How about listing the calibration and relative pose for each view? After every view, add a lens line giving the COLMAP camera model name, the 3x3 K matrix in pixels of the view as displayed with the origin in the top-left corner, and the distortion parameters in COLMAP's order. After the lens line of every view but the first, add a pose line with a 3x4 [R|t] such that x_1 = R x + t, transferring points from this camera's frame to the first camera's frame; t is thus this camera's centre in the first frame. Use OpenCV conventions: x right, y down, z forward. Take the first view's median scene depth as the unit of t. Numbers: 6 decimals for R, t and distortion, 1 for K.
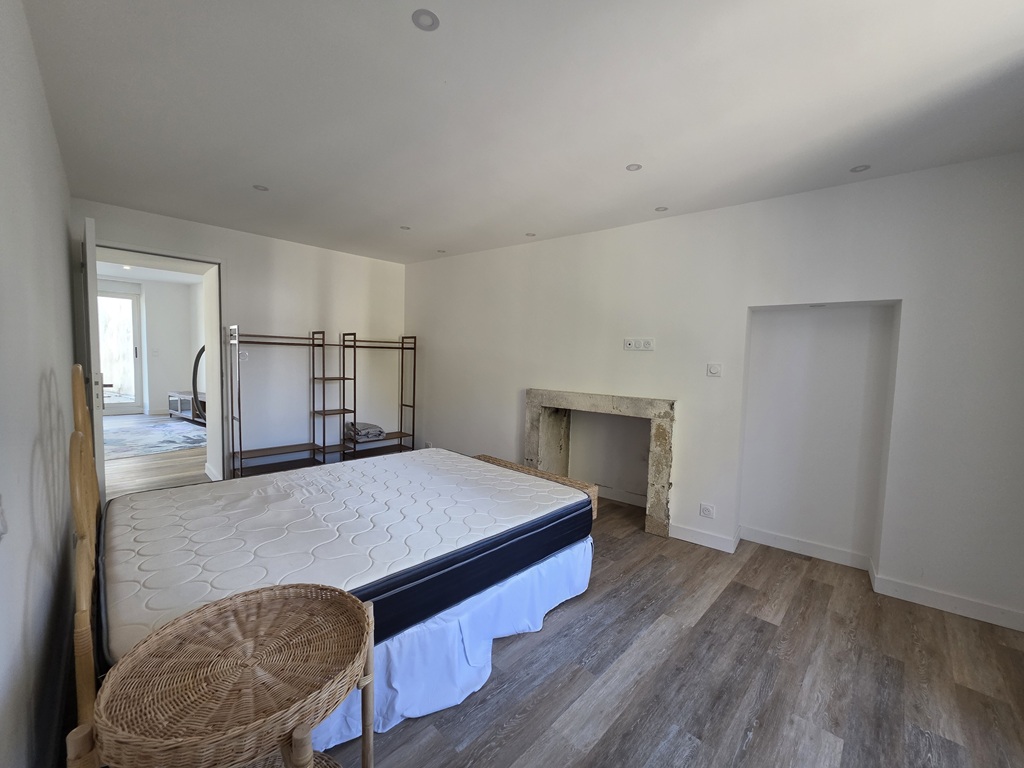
lens RADIAL K [[405.6, 0, 512.0], [0, 405.6, 384.2], [0, 0, 1]] dist [-0.000204, 0.000028]
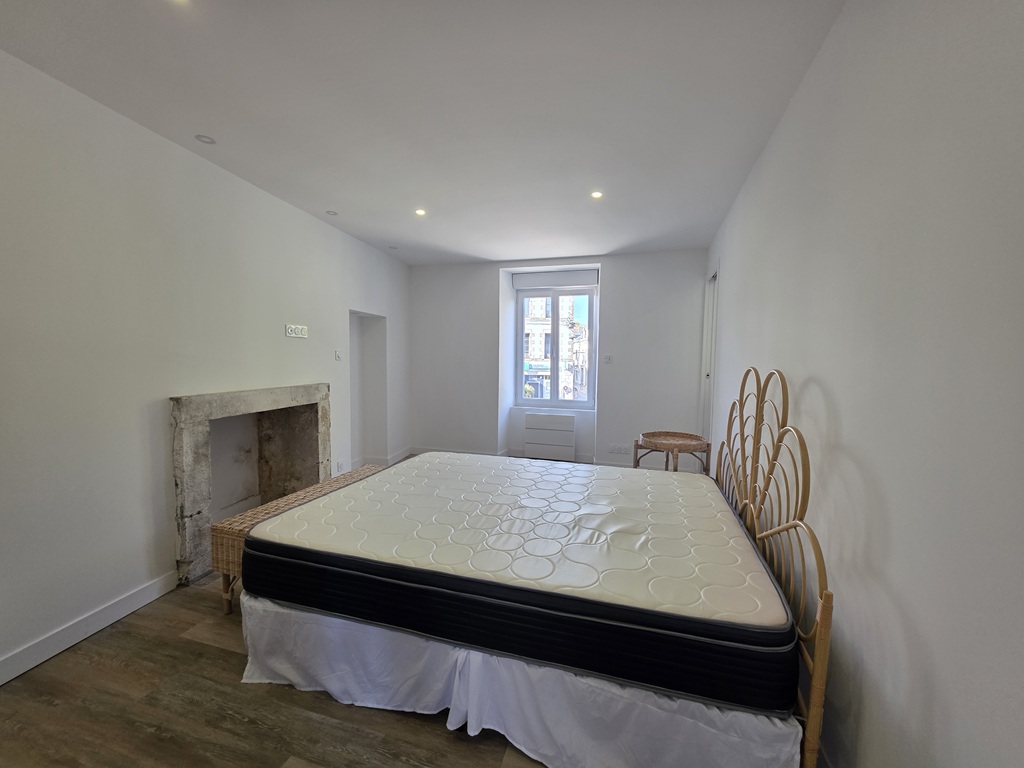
lens RADIAL K [[405.6, 0, 513.1], [0, 405.6, 386.8], [0, 0, 1]] dist [-0.000204, 0.000028]
pose [[-0.460545, -0.095495, 0.882485, -0.826490], [0.031587, 0.991803, 0.123809, -0.071961], [-0.887074, 0.084895, -0.453753, 1.014082]]
